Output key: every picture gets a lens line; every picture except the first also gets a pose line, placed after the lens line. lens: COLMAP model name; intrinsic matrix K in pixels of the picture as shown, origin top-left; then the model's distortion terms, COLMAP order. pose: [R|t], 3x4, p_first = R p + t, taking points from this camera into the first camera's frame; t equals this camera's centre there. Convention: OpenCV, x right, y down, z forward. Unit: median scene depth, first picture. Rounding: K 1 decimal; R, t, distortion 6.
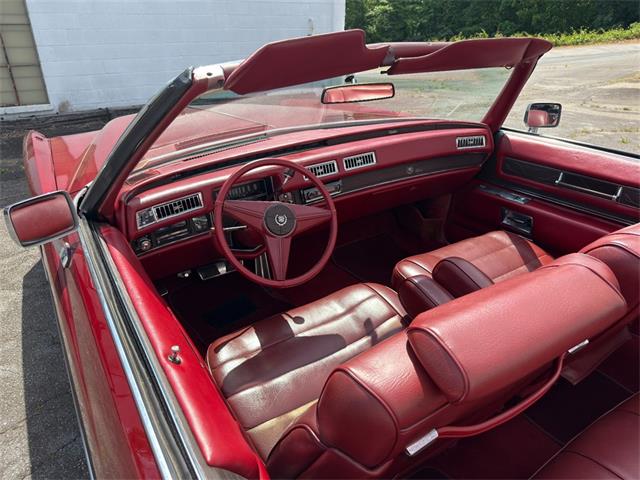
lens RADIAL K [[450.5, 0, 320.0], [0, 450.5, 240.0], [0, 0, 1]] dist [0.033825, -0.046959]
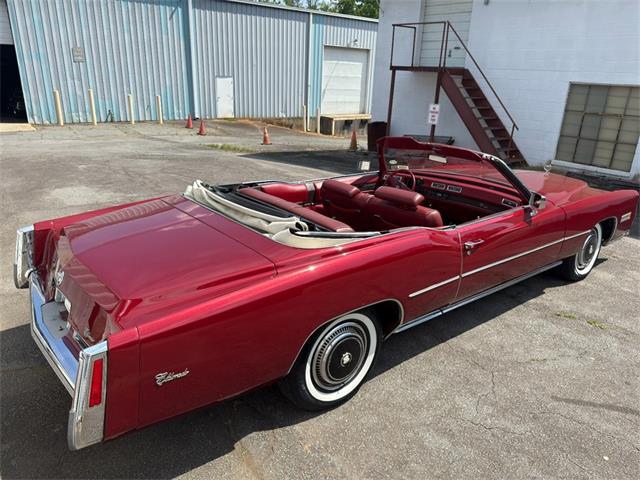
lens RADIAL K [[453.7, 0, 323.5], [0, 453.7, 241.5], [0, 0, 1]] dist [-0.001936, -0.001612]
pose [[0.086478, 0.344356, -0.934848, 2.156086], [-0.459378, 0.846435, 0.269294, -0.241017], [0.884021, 0.406160, 0.231388, -0.096417]]
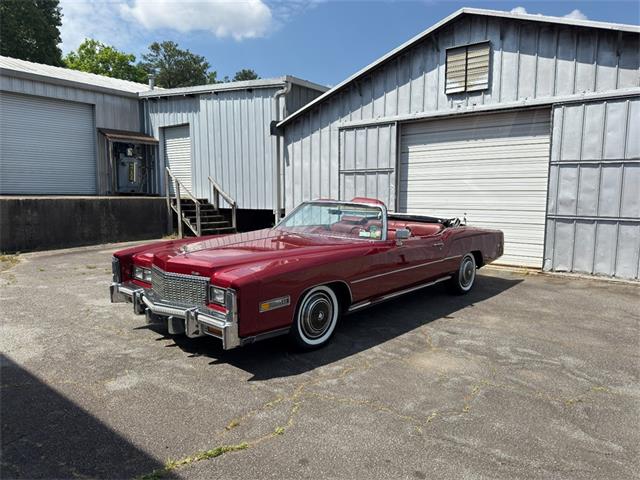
lens RADIAL K [[445.3, 0, 318.5], [0, 445.3, 243.4], [0, 0, 1]] dist [0.094779, -0.160731]
pose [[-0.266887, -0.106720, 0.957801, -2.589917], [0.408519, 0.887613, 0.212732, -0.702595], [-0.872860, 0.448055, -0.193295, 1.435918]]
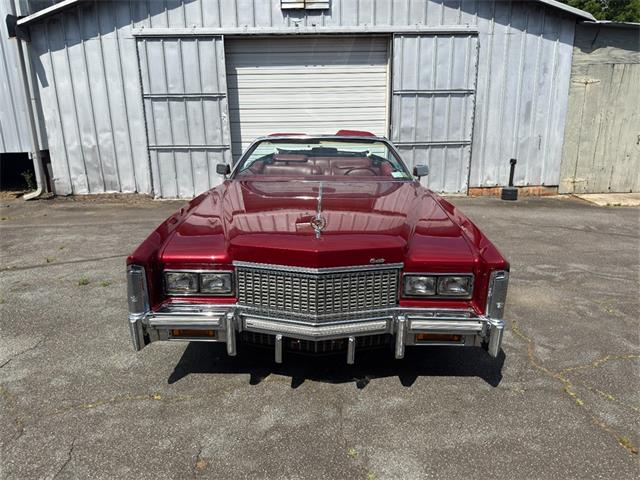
lens RADIAL K [[450.5, 0, 320.0], [0, 450.5, 240.0], [0, 0, 1]] dist [0.033825, -0.046959]
pose [[-0.830537, -0.127254, 0.542231, -1.154426], [0.252793, 0.781367, 0.570580, -1.157888], [-0.496290, 0.610960, -0.616785, 2.357802]]
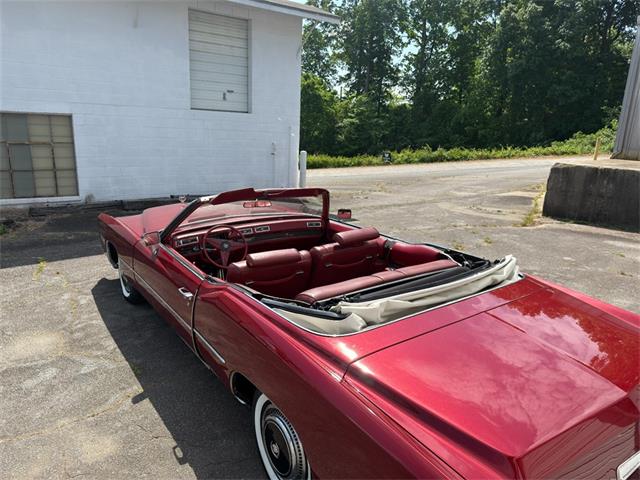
lens RADIAL K [[447.7, 0, 322.0], [0, 447.7, 239.4], [0, 0, 1]] dist [0.104465, -0.168790]
pose [[0.998212, 0.025179, 0.054218, 0.253287], [-0.013839, 0.979663, -0.200172, 0.330823], [-0.058155, 0.199063, 0.978260, -1.275173]]
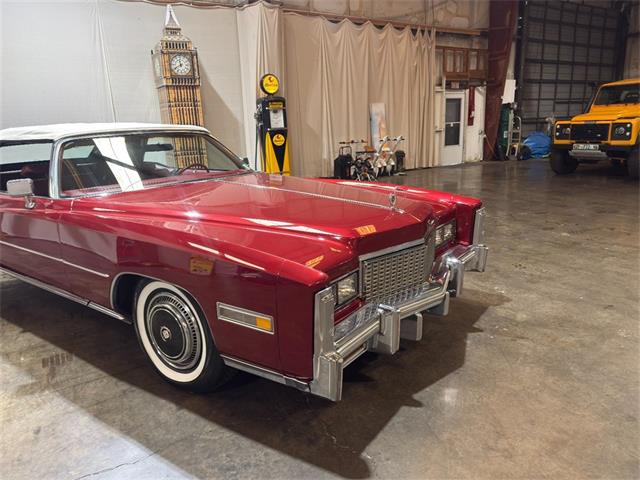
lens RADIAL K [[450.5, 0, 320.0], [0, 450.5, 240.0], [0, 0, 1]] dist [0.033825, -0.046959]
pose [[-0.931660, 0.133673, -0.337848, 0.139923], [-0.116701, 0.770494, 0.626673, -1.173354], [0.344080, 0.623274, -0.702239, 2.460141]]
